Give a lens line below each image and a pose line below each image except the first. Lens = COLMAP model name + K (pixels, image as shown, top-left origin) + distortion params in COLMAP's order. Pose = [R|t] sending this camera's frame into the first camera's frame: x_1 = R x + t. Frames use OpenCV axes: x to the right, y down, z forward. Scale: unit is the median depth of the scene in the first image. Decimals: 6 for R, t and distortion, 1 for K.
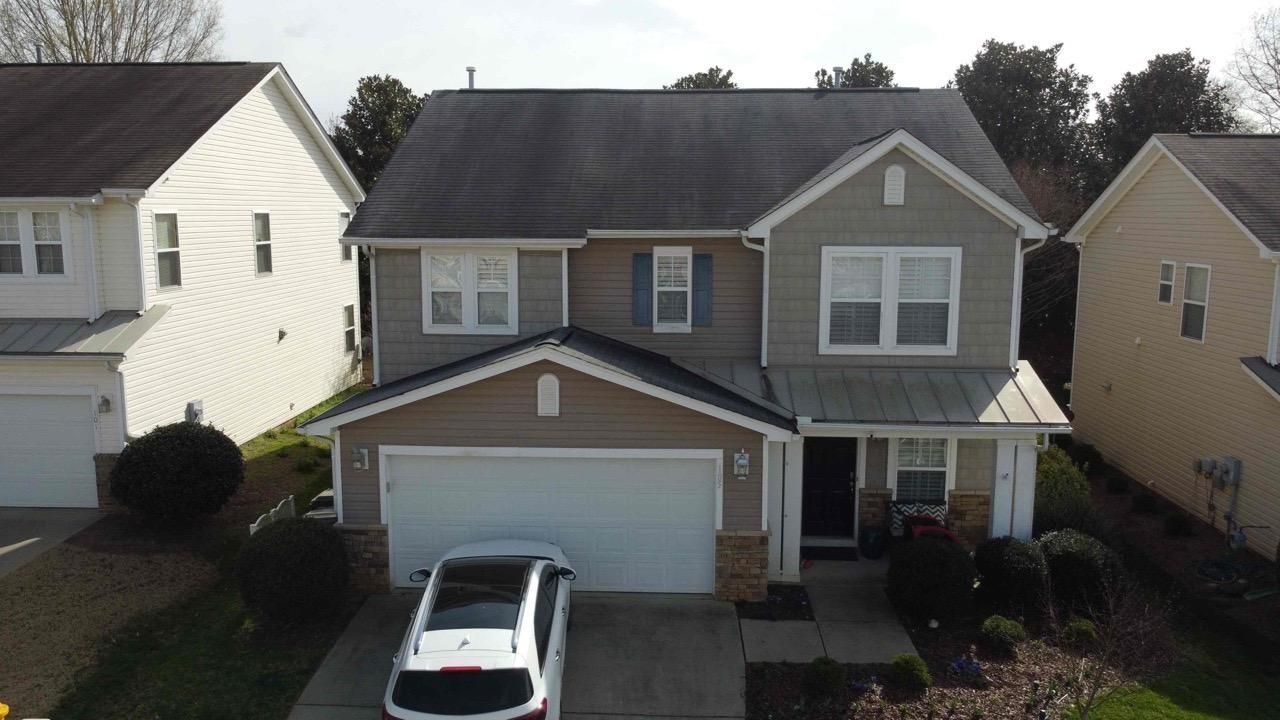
lens RADIAL K [[980.8, 0, 640.0], [0, 980.8, 360.0], [0, 0, 1]] dist [-0.044474, 0.046639]
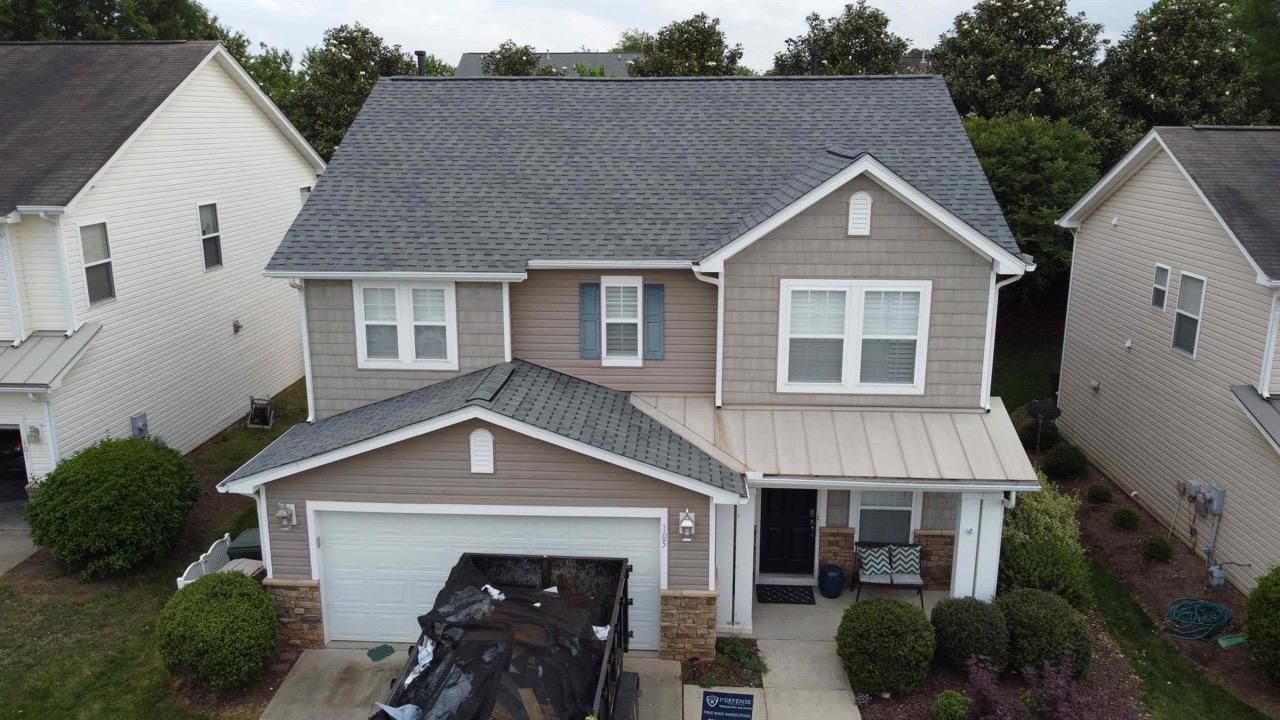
lens RADIAL K [[980.8, 0, 640.0], [0, 980.8, 360.0], [0, 0, 1]] dist [-0.044474, 0.046639]
pose [[0.999948, -0.001010, -0.010175, 0.060678], [0.001944, 0.995737, 0.092215, -0.122997], [0.010038, -0.092230, 0.995687, 0.065708]]
